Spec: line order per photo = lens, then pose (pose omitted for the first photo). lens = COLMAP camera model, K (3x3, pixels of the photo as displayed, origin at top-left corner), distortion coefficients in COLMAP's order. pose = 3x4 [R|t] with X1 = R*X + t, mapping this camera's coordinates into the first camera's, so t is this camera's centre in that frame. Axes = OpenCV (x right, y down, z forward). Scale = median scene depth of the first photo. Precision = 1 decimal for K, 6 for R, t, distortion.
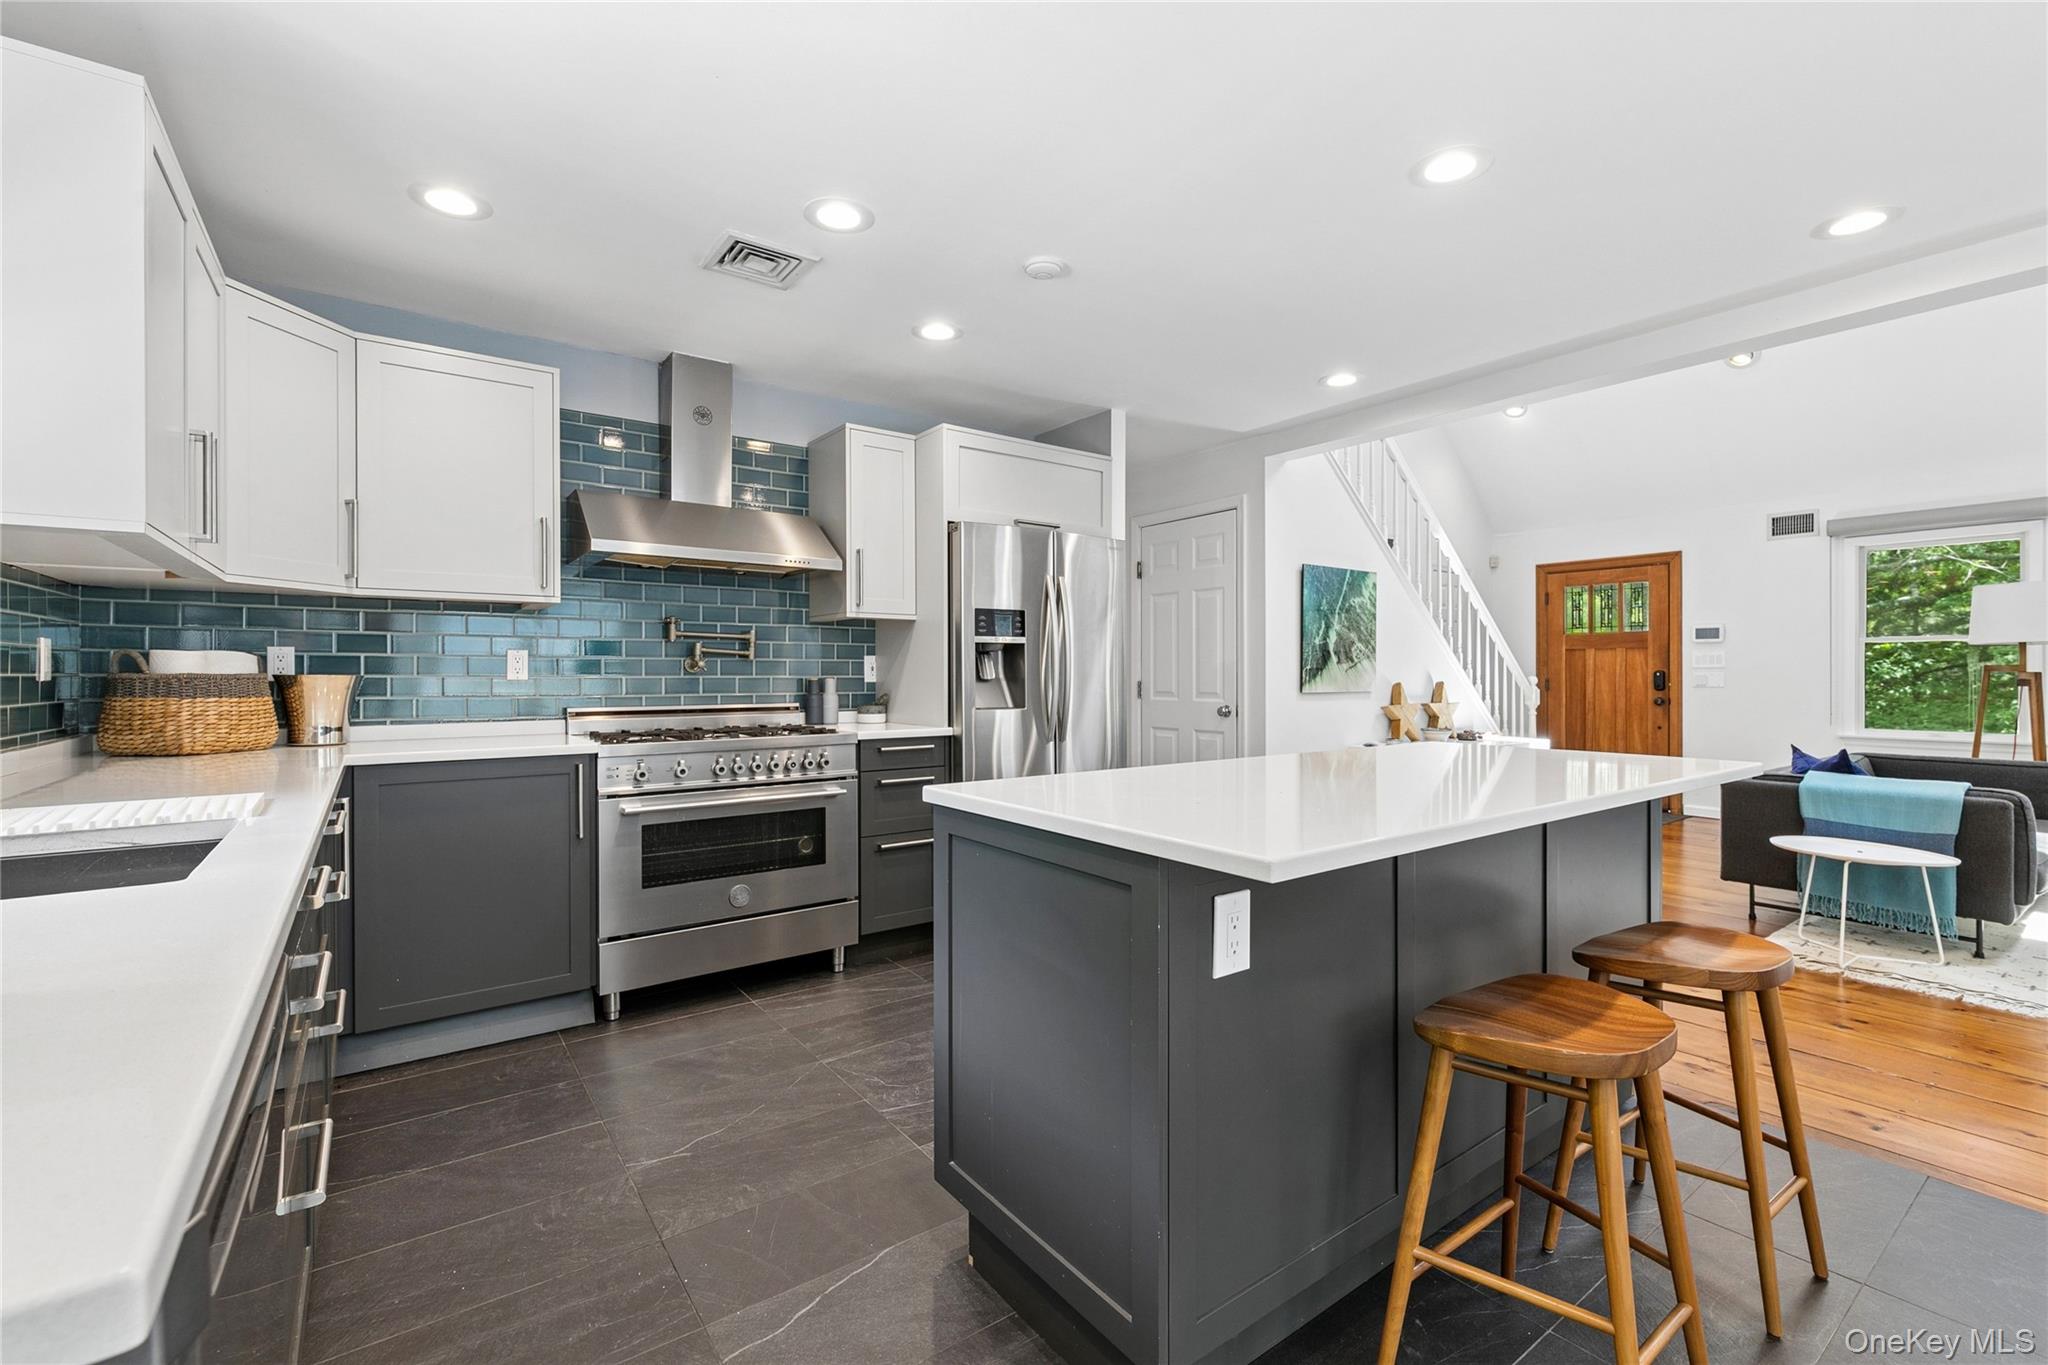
lens RADIAL K [[888.0, 0, 1038.9], [0, 888.0, 676.9], [0, 0, 1]] dist [-0.001841, 0.000143]
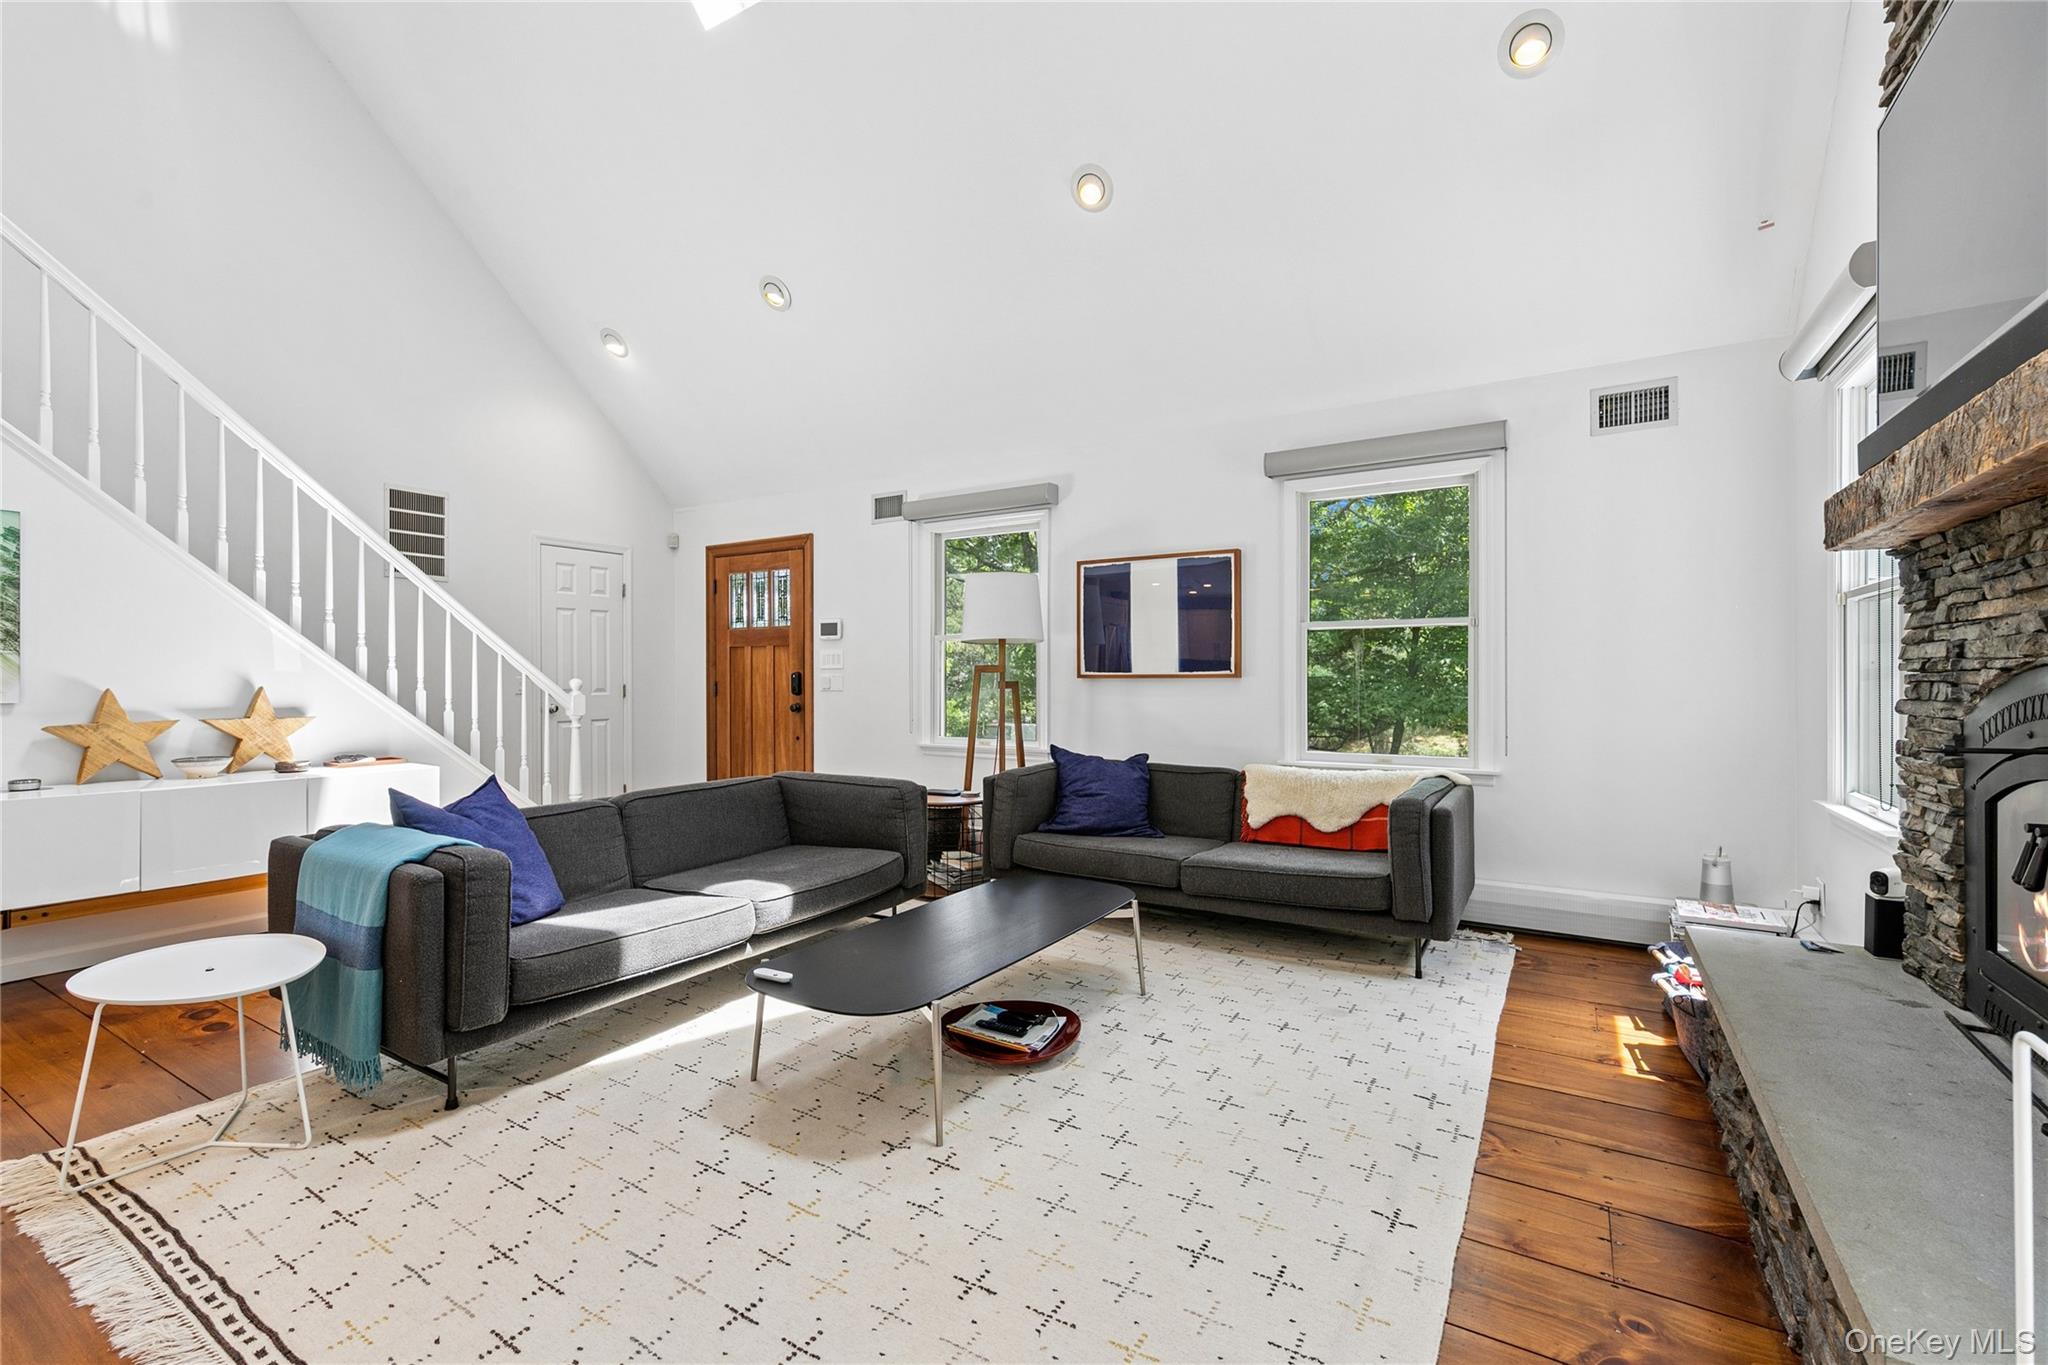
lens RADIAL K [[888.0, 0, 1025.3], [0, 888.0, 684.8], [0, 0, 1]] dist [-0.001841, 0.000143]
pose [[0.928689, -0.003402, 0.370845, 0.591436], [0.001720, 0.999987, 0.004867, 0.001771], [-0.370857, -0.003882, 0.928682, 0.115570]]
